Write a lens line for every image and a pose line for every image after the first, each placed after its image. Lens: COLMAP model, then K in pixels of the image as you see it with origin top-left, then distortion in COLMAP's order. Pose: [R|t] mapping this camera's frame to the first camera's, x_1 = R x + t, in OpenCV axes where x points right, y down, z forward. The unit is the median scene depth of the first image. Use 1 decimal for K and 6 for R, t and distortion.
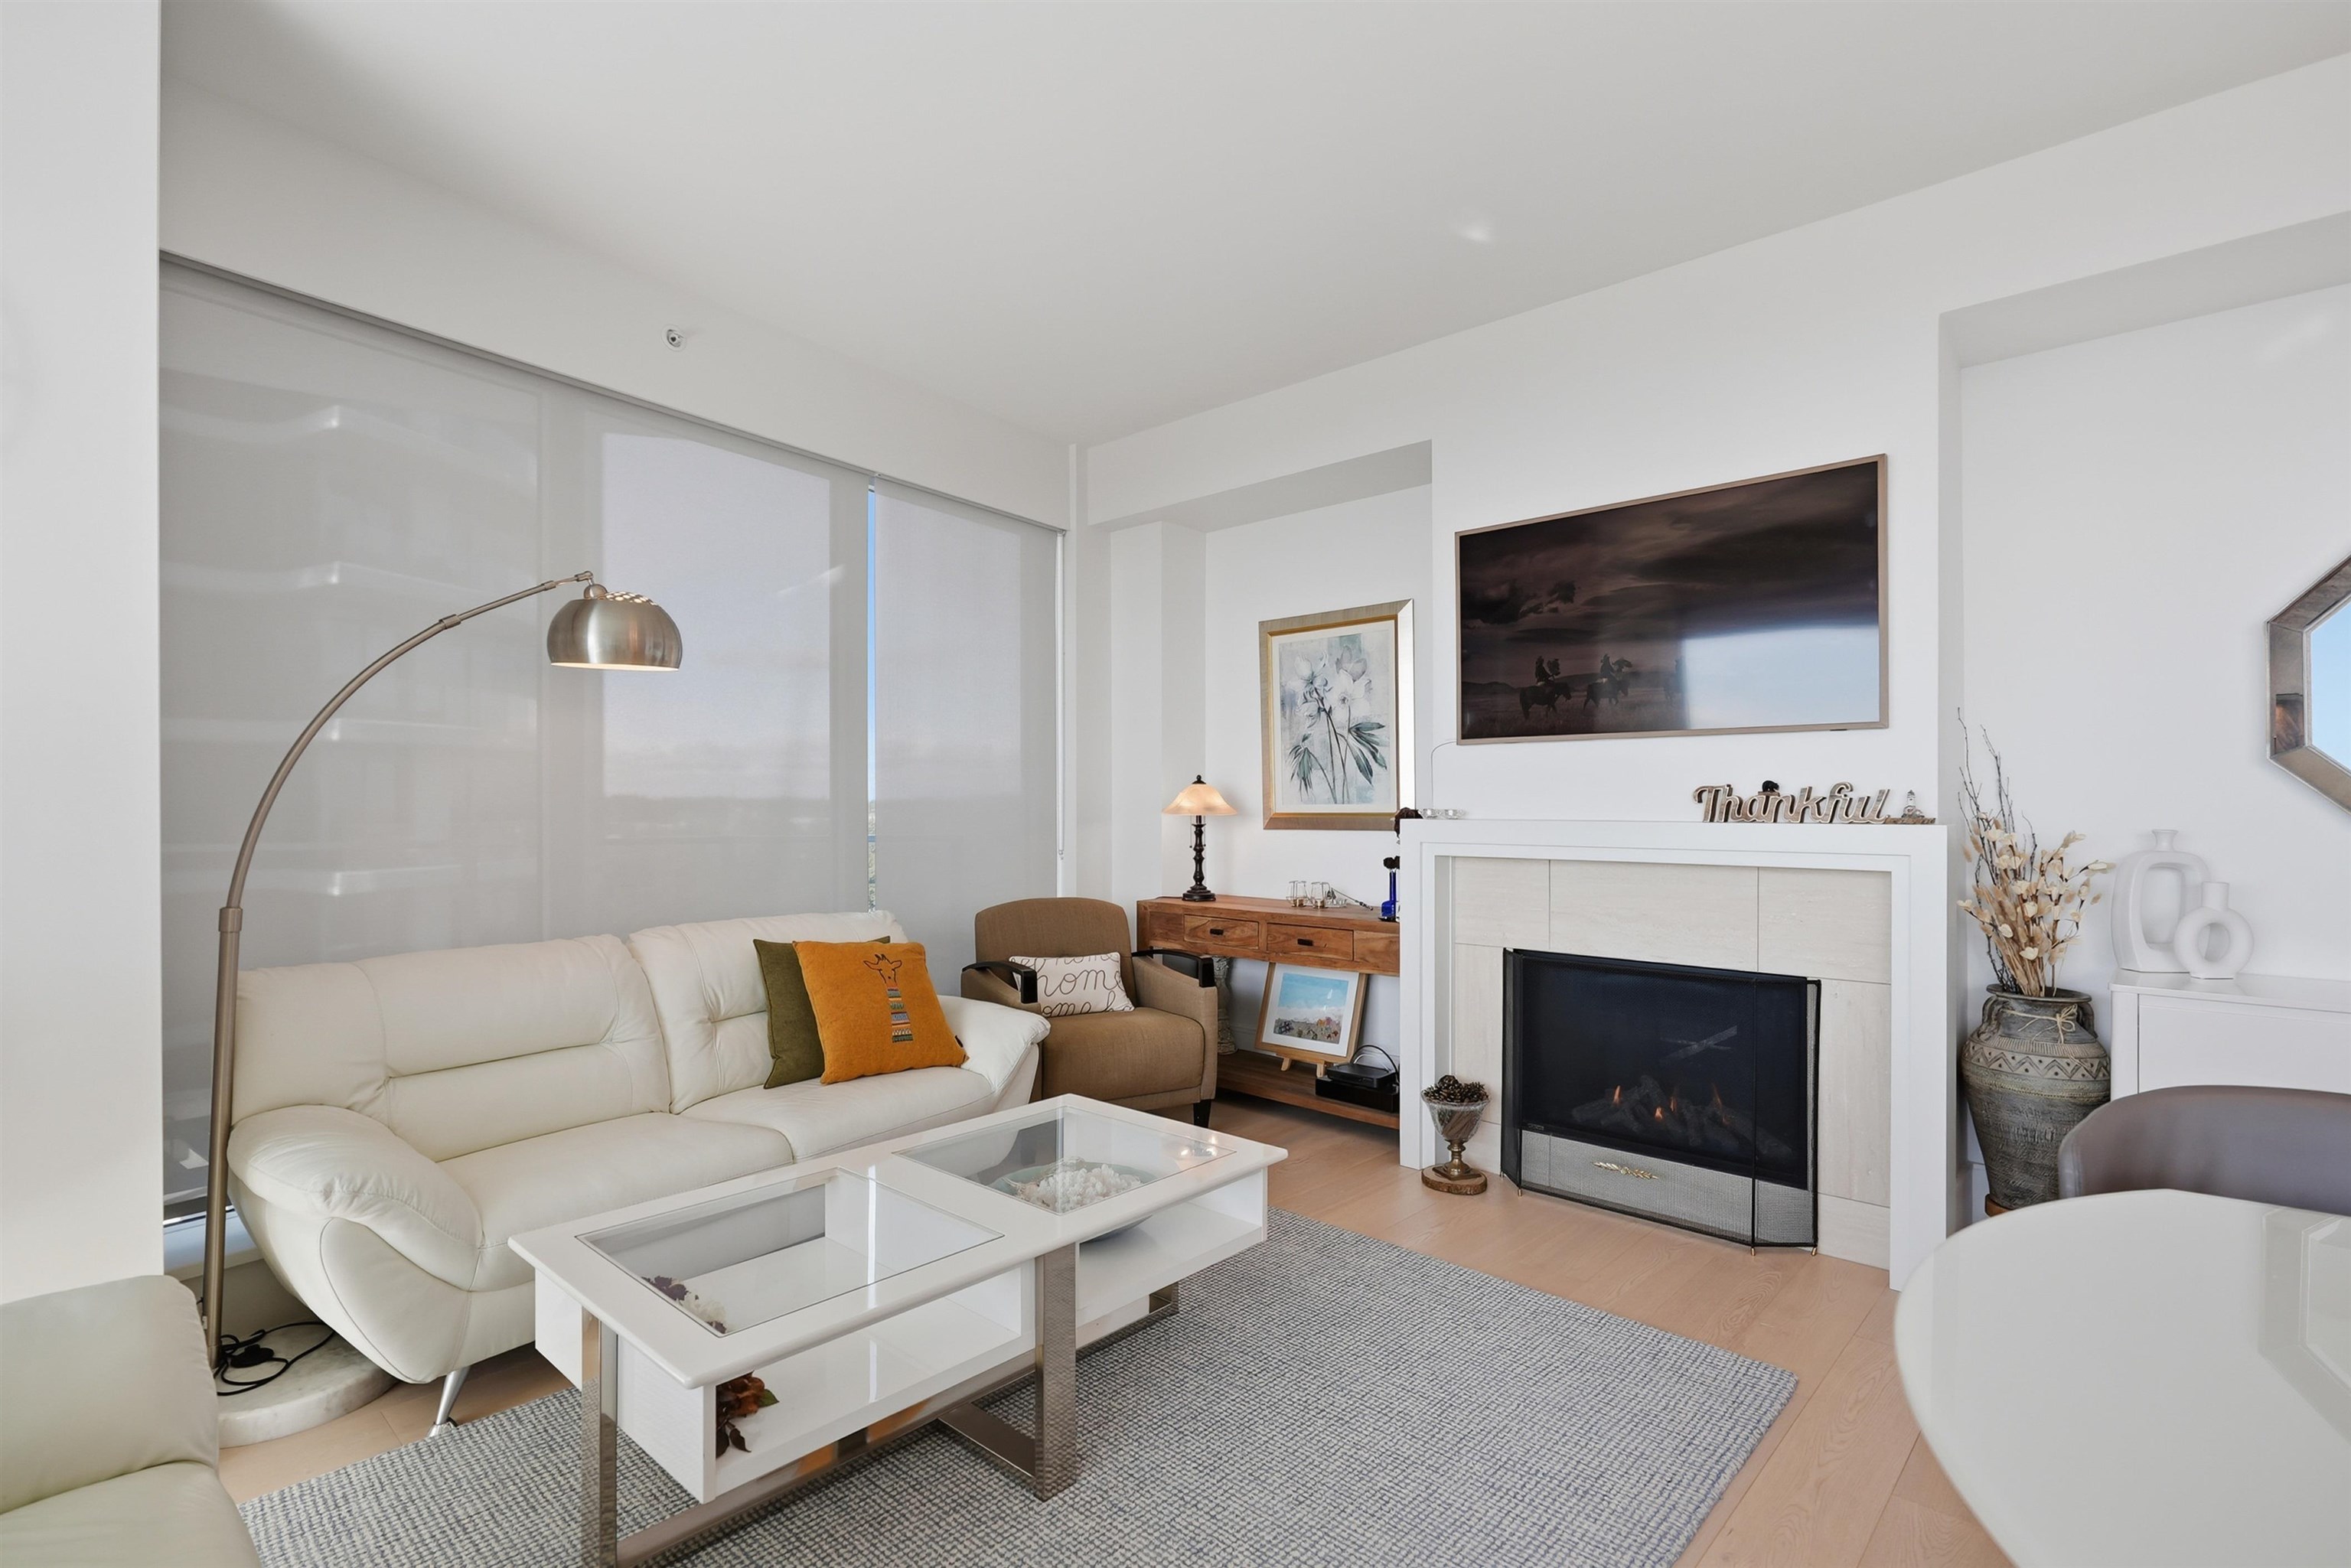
lens RADIAL K [[1113.9, 0, 1181.9], [0, 1113.9, 808.4], [0, 0, 1]] dist [-0.009281, -0.000011]
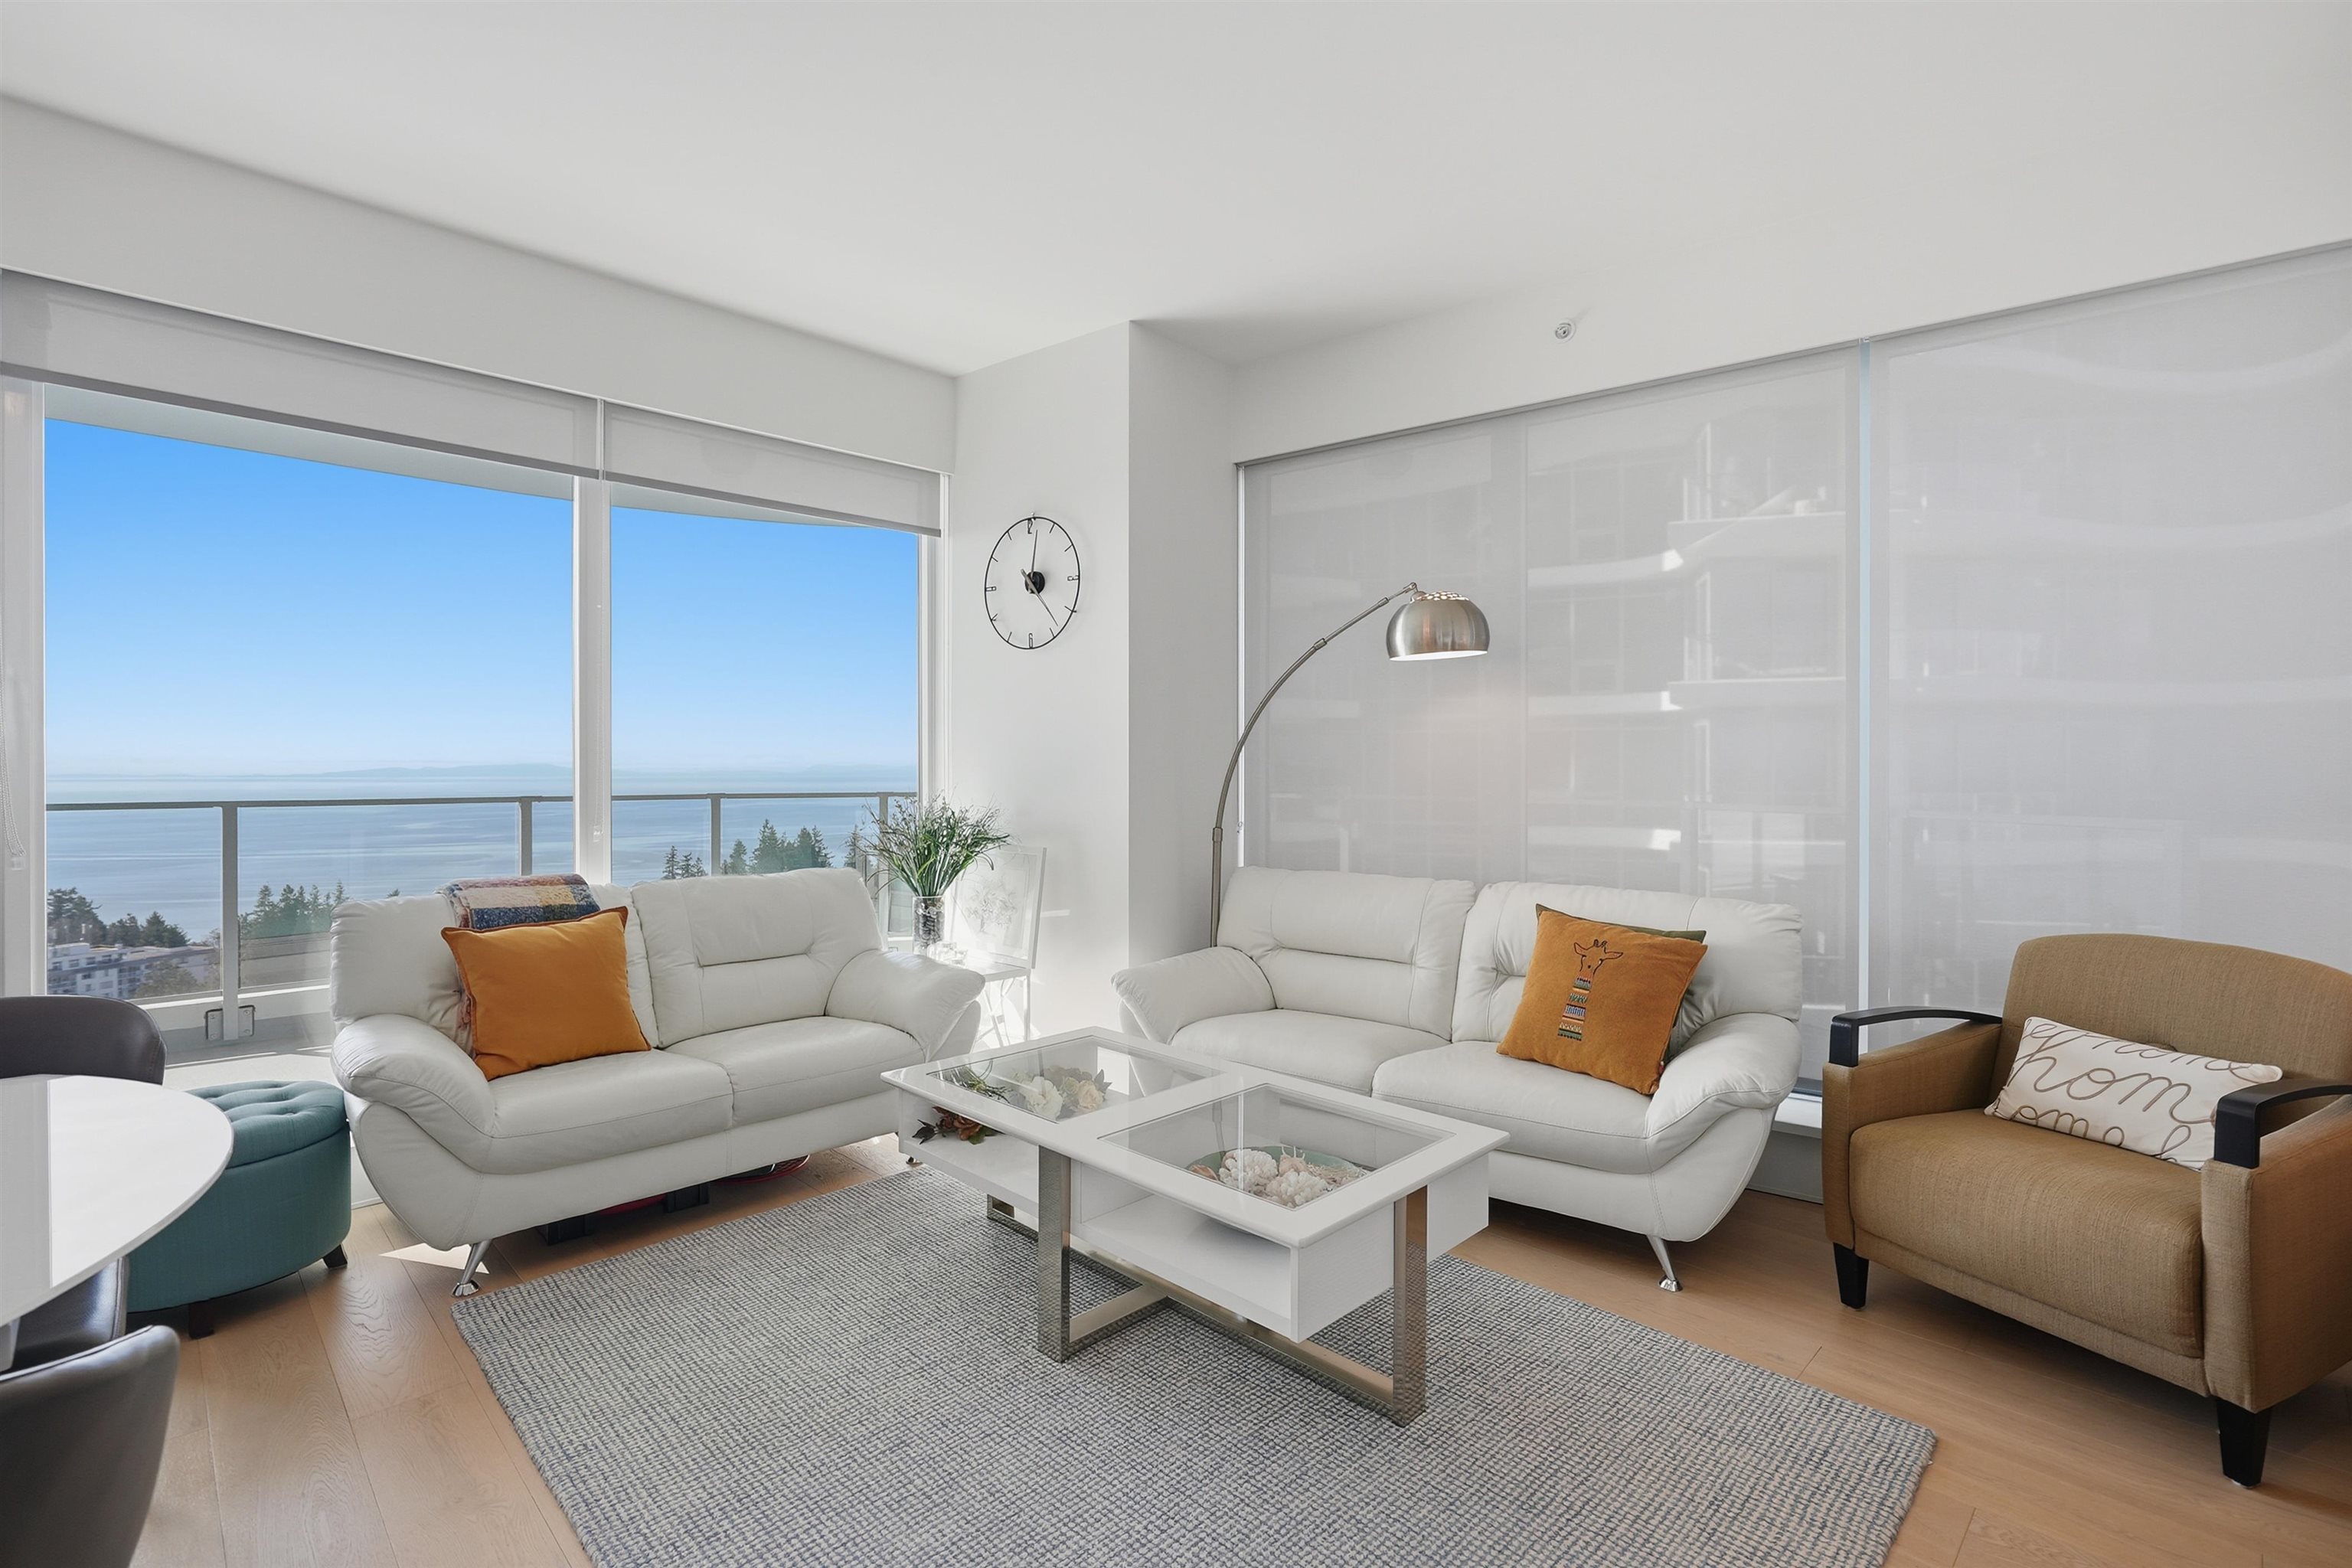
lens RADIAL K [[1084.0, 0, 1180.4], [0, 1084.0, 774.2], [0, 0, 1]] dist [-0.000979, 0.000142]
pose [[-0.048359, 0.004062, -0.998822, 0.620884], [-0.004292, 0.999982, 0.004275, -0.003405], [0.998821, 0.004494, -0.048341, 0.723316]]
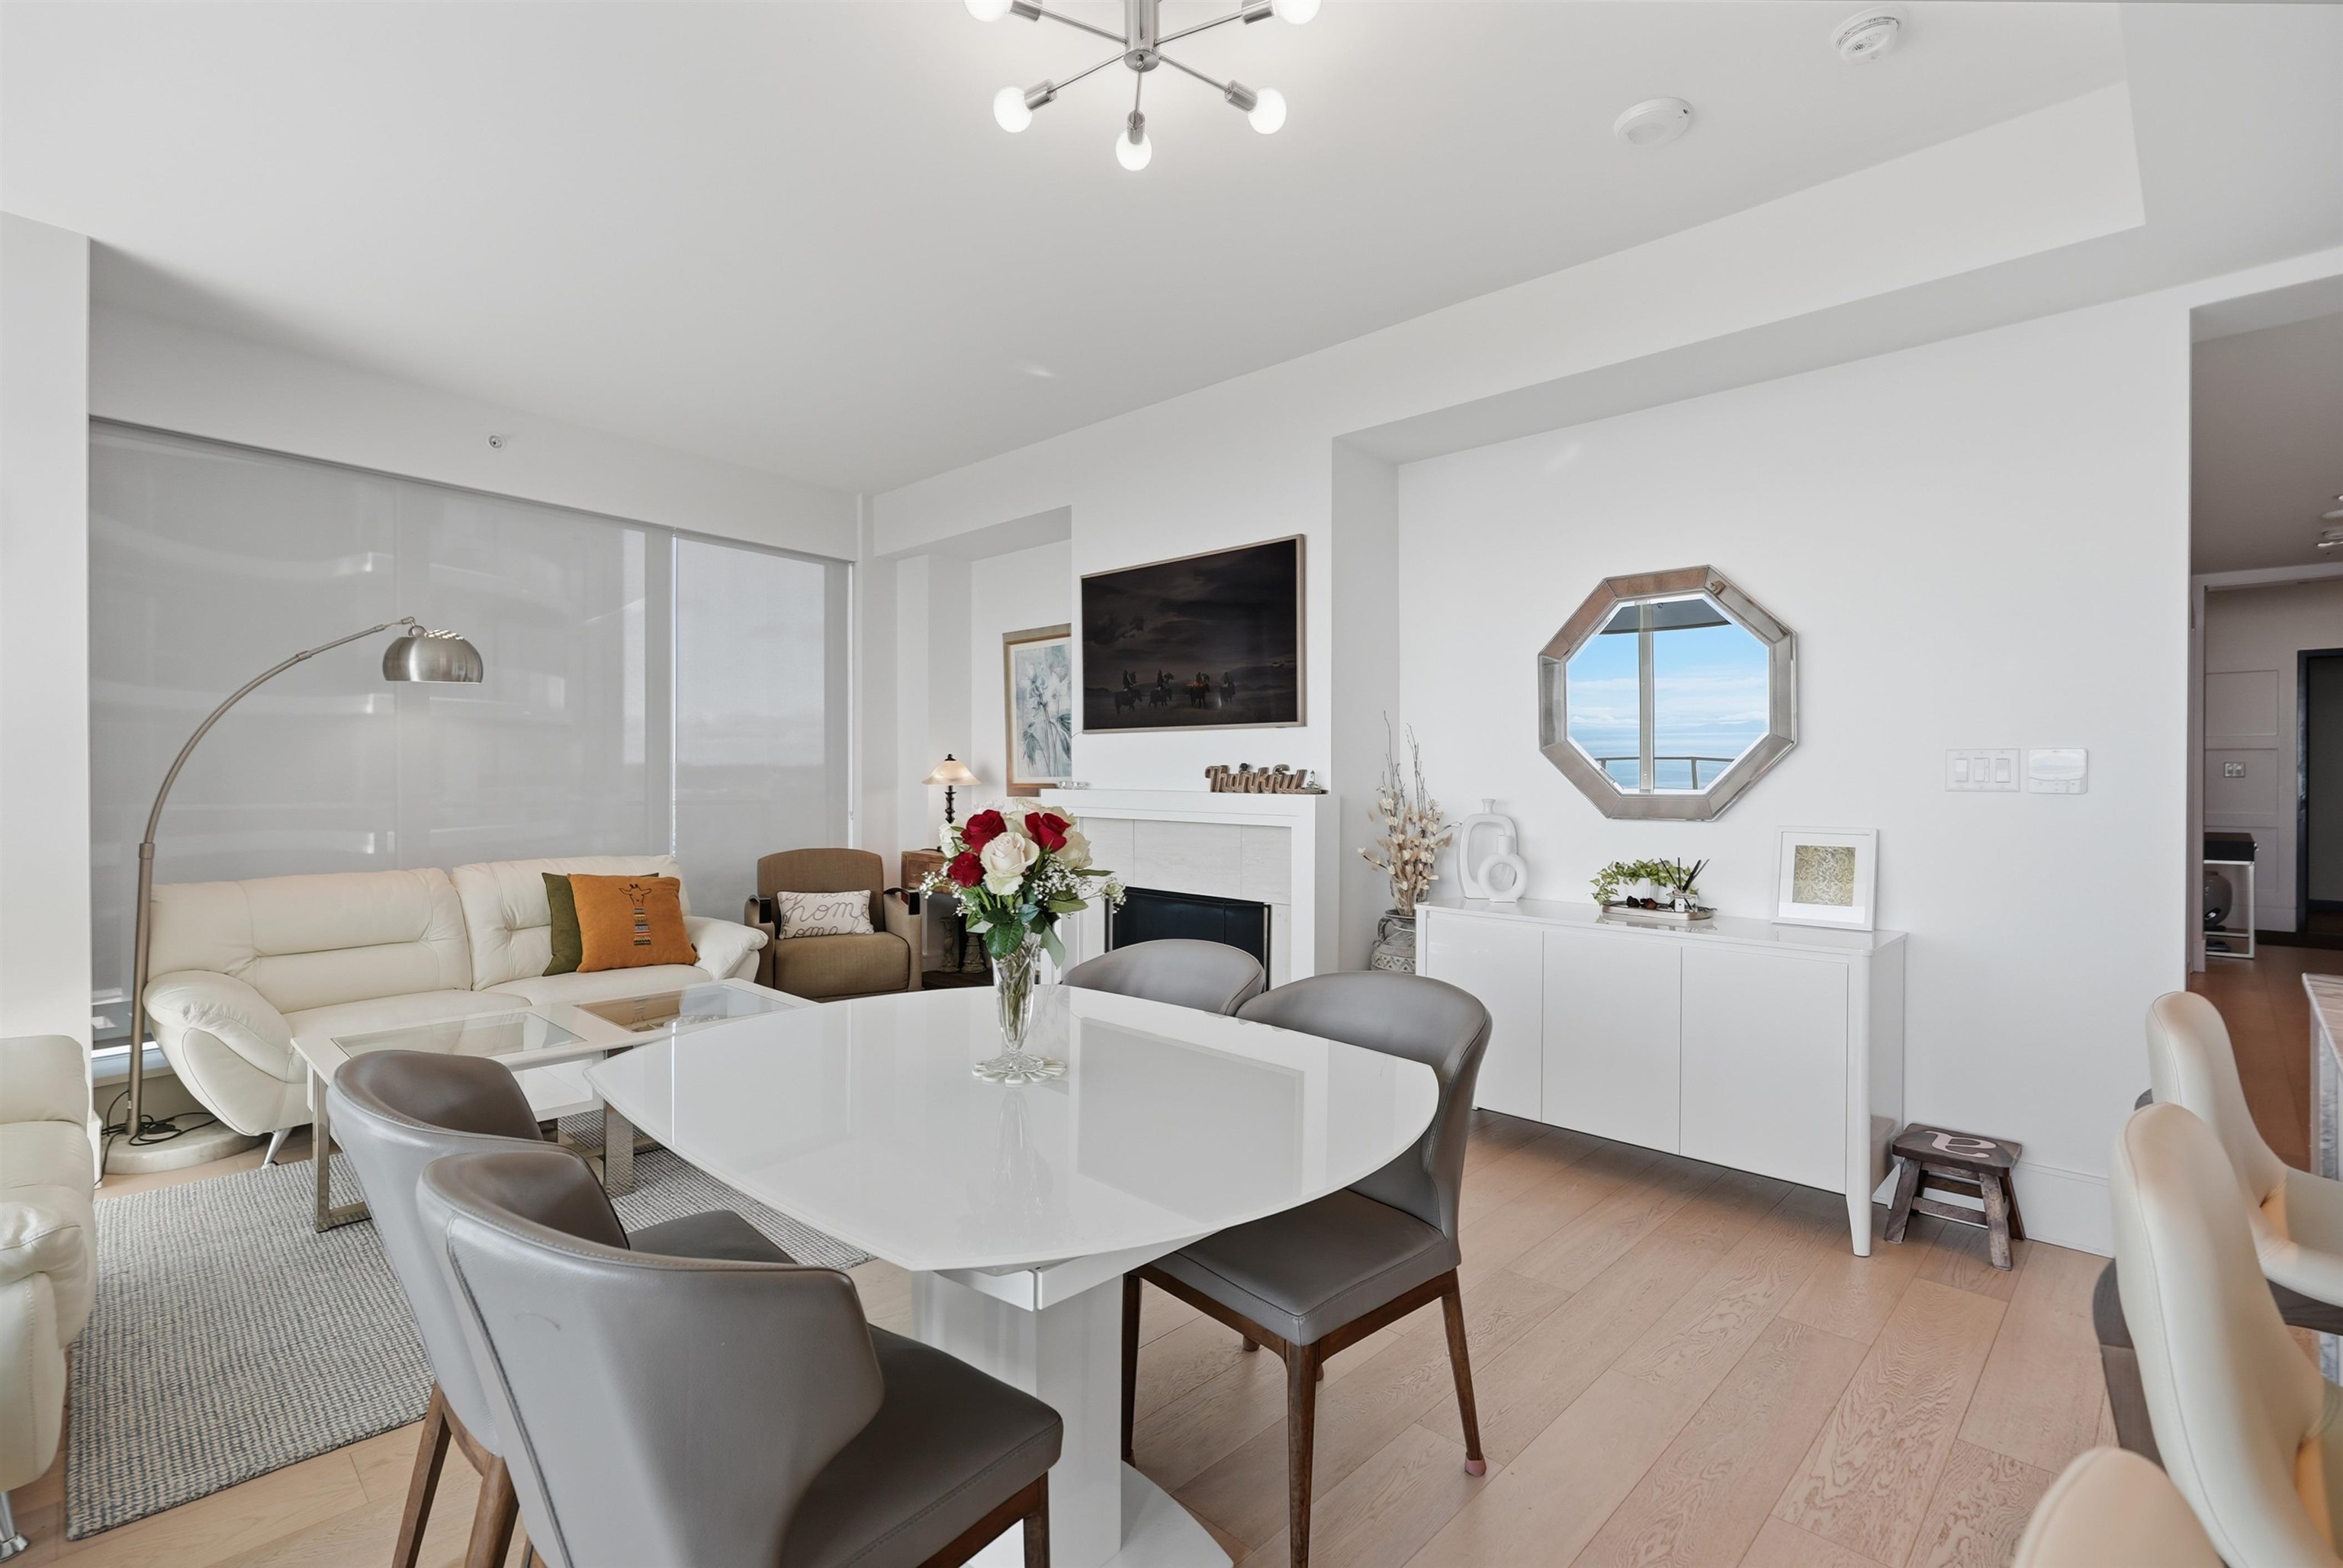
lens RADIAL K [[1073.2, 0, 1176.0], [0, 1073.2, 782.9], [0, 0, 1]] dist [-0.006956, 0.000936]
pose [[0.999720, 0.002970, -0.023479, 0.454614], [-0.002822, 0.999976, 0.006329, -0.007378], [0.023497, -0.006261, 0.999704, -0.343309]]
